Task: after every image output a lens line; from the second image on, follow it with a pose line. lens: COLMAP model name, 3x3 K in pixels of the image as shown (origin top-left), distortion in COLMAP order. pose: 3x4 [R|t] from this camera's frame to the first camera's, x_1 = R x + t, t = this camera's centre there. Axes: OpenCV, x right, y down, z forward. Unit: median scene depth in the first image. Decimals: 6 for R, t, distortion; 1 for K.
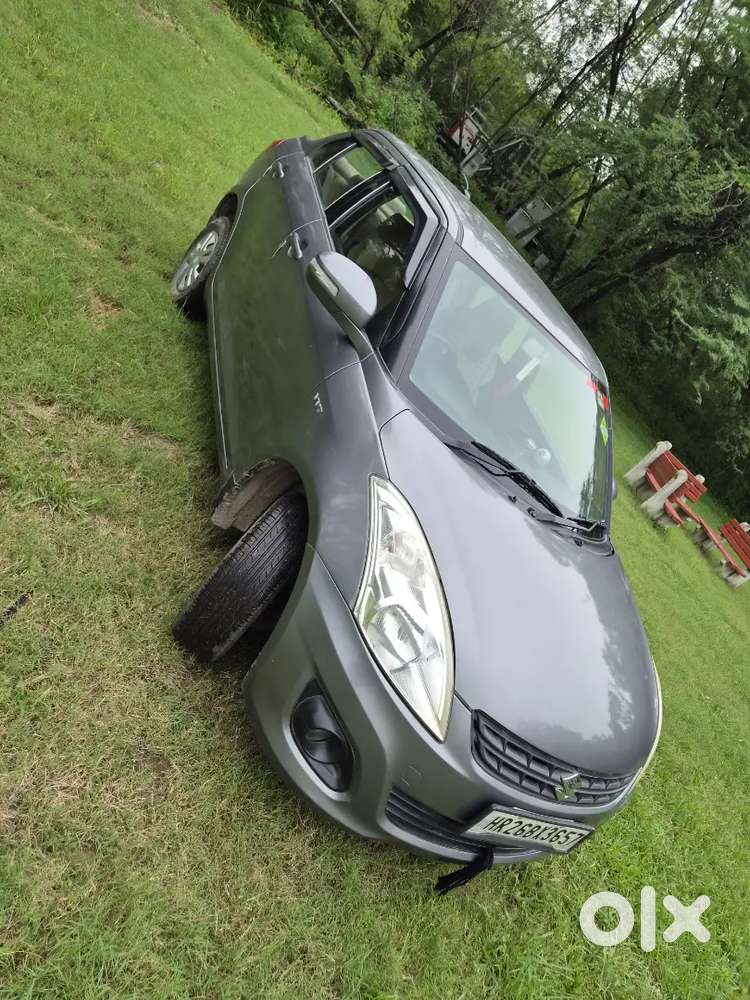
lens RADIAL K [[693.1, 0, 375.0], [0, 693.1, 500.0], [0, 0, 1]] dist [0.064985, -0.064108]
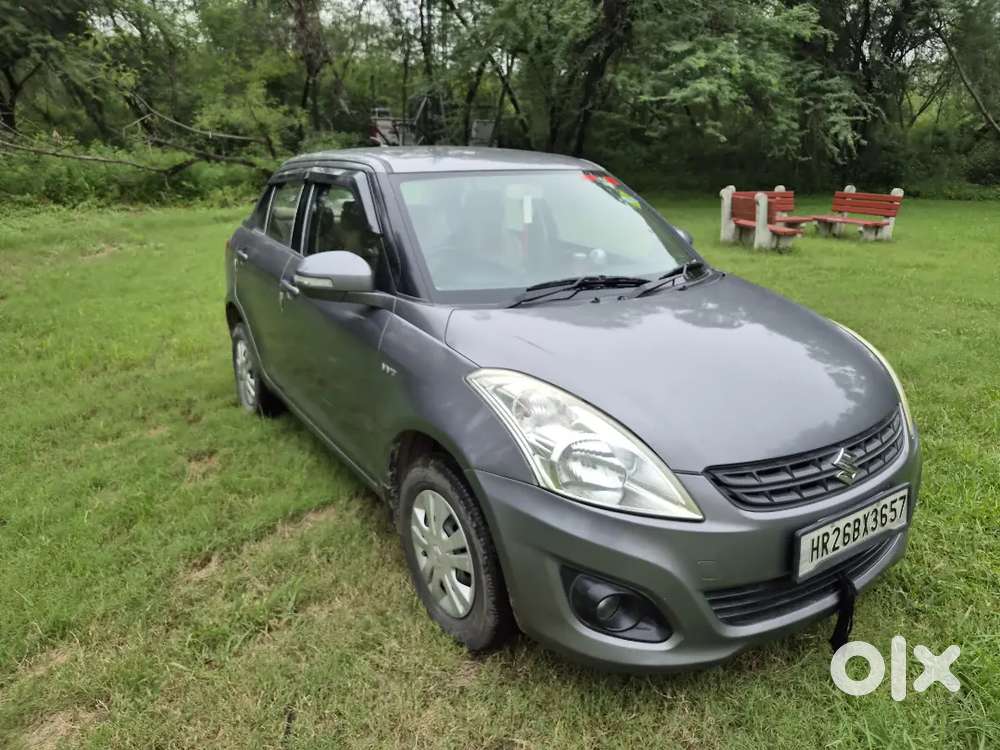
lens RADIAL K [[693.1, 0, 504.7], [0, 693.1, 378.2], [0, 0, 1]] dist [0.064985, -0.064108]
pose [[0.712203, -0.701932, -0.007640, 0.035304], [0.694698, 0.706343, -0.135919, 0.116833], [0.100803, 0.091495, 0.990690, 0.017309]]
